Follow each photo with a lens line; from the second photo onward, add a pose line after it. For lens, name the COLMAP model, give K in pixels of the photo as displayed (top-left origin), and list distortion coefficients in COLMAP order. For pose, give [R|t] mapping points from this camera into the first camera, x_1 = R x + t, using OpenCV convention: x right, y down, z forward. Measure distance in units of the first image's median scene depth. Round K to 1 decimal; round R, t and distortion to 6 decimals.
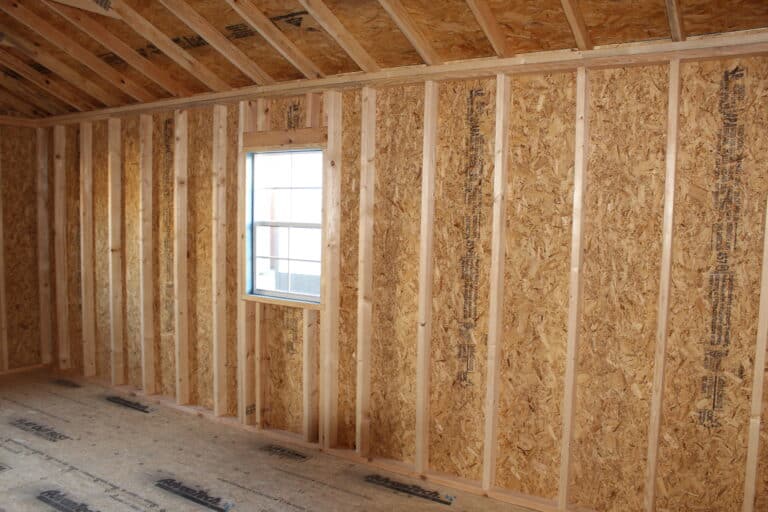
lens RADIAL K [[658.5, 0, 383.8], [0, 658.5, 259.8], [0, 0, 1]] dist [-0.116529, 0.059268]
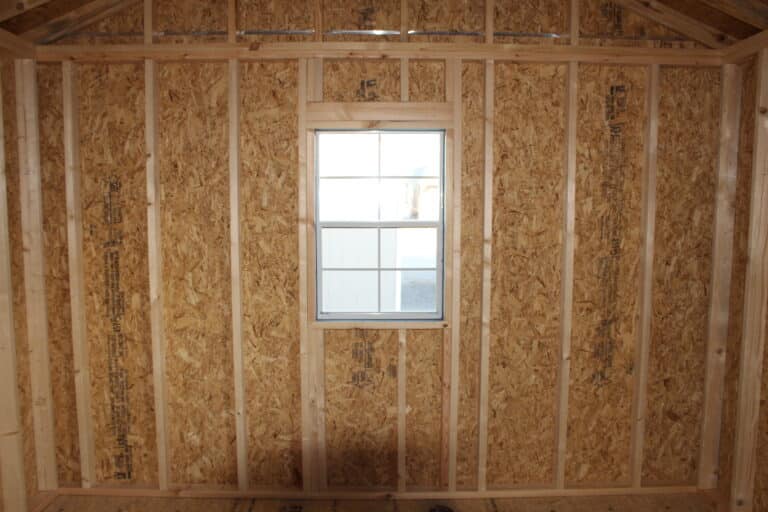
lens RADIAL K [[658.5, 0, 383.3], [0, 658.5, 262.5], [0, 0, 1]] dist [-0.116529, 0.059268]
pose [[0.561029, 0.075168, -0.824376, -0.243482], [-0.059435, 0.996956, 0.050456, -0.048689], [0.825660, 0.020689, 0.563789, 0.451233]]
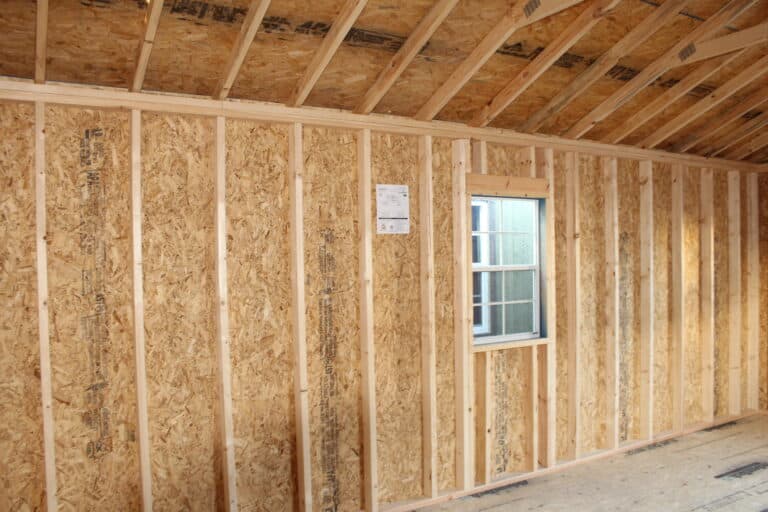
lens RADIAL K [[658.5, 0, 382.4], [0, 658.5, 260.5], [0, 0, 1]] dist [-0.116529, 0.059268]
pose [[-0.444727, -0.005820, -0.895647, 0.290817], [-0.065037, 0.997549, 0.025812, -0.023574], [0.893302, 0.069730, -0.444016, 0.434288]]
